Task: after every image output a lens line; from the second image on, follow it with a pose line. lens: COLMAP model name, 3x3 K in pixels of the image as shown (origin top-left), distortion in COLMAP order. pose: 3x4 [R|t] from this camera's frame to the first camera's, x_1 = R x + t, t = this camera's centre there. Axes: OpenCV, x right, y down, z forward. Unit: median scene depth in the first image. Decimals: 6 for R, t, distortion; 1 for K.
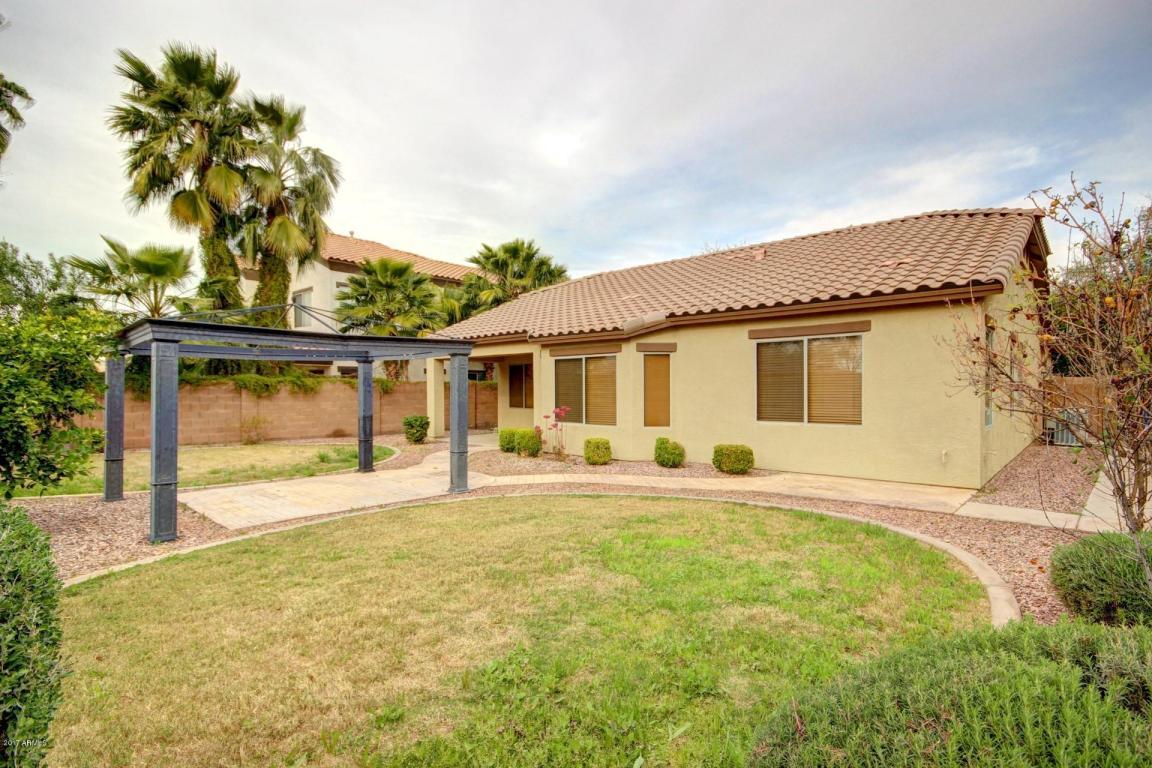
lens RADIAL K [[559.4, 0, 579.1], [0, 559.4, 386.3], [0, 0, 1]] dist [-0.011360, -0.001293]
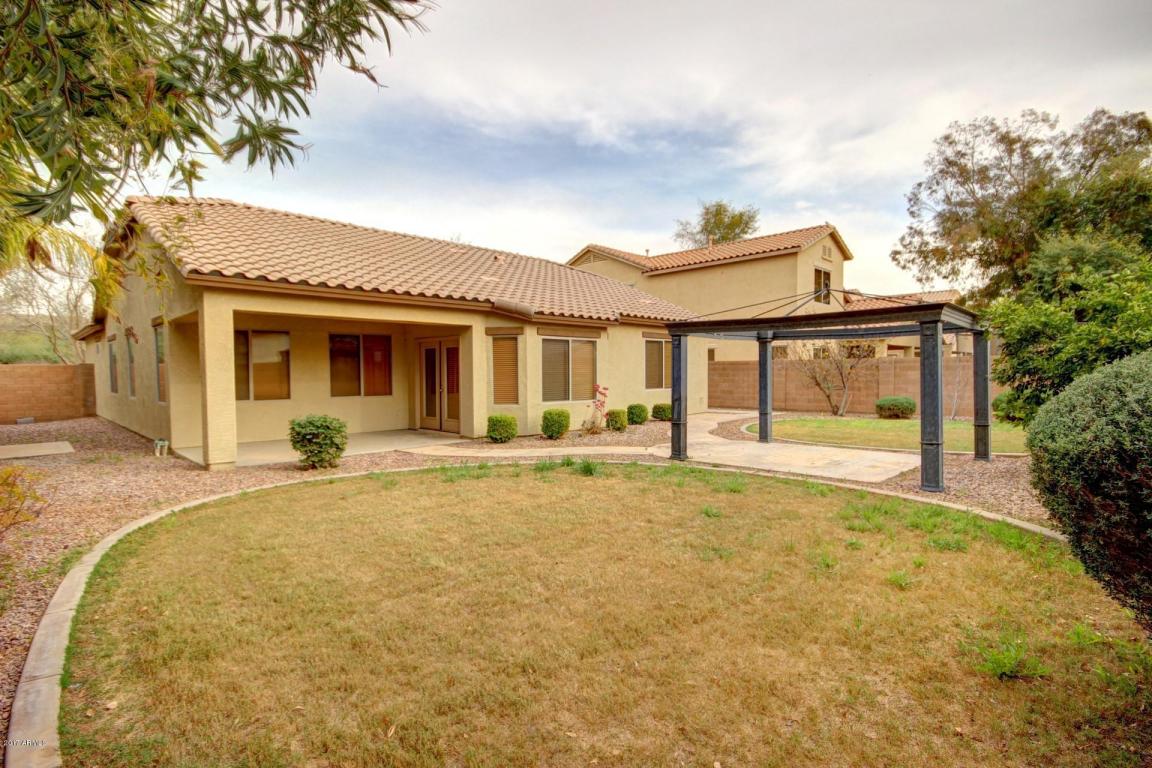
lens RADIAL K [[559.4, 0, 581.1], [0, 559.4, 383.3], [0, 0, 1]] dist [-0.011360, -0.001293]
pose [[0.032300, -0.015082, 0.999364, -1.018306], [0.002361, 0.999885, 0.015013, 0.016154], [-0.999475, 0.001874, 0.032332, 0.900662]]
